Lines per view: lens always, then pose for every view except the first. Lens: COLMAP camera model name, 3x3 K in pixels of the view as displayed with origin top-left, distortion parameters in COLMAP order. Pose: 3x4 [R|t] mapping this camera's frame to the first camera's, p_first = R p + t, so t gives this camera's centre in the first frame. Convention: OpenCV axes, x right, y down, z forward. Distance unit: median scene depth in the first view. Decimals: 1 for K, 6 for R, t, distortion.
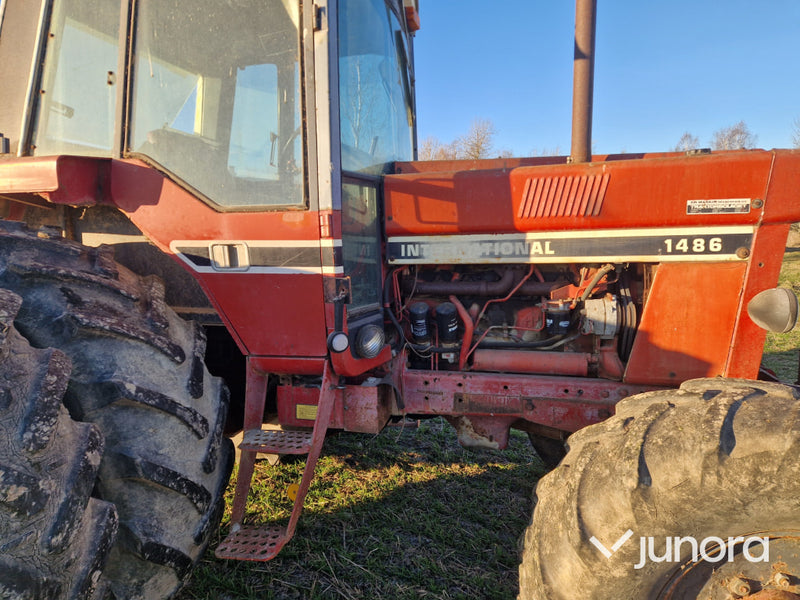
lens RADIAL K [[533.2, 0, 393.1], [0, 533.2, 281.6], [0, 0, 1]] dist [0.064547, -0.051323]
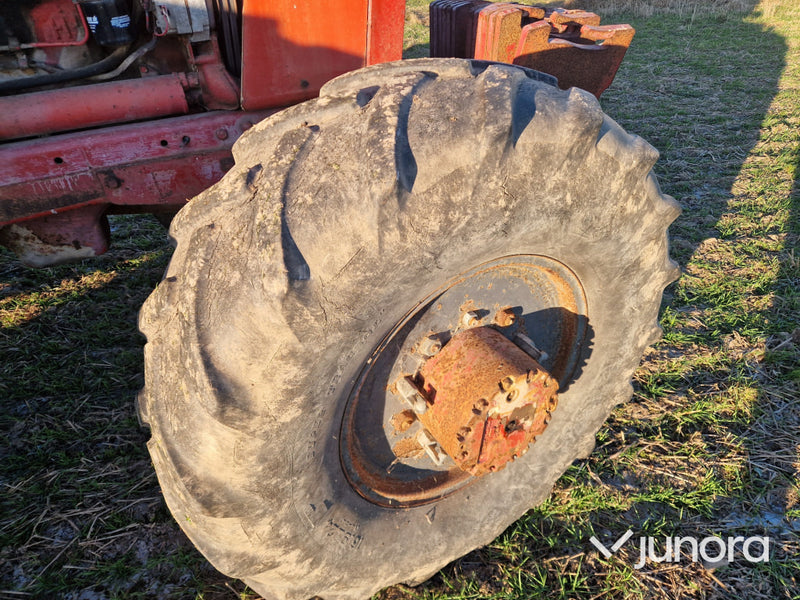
lens RADIAL K [[533.2, 0, 404.4], [0, 533.2, 303.2], [0, 0, 1]] dist [0.064547, -0.051323]
pose [[0.781539, -0.375534, 0.498168, 0.243178], [0.094155, 0.860385, 0.500871, 0.115548], [-0.616711, -0.344545, 0.707783, 0.489055]]
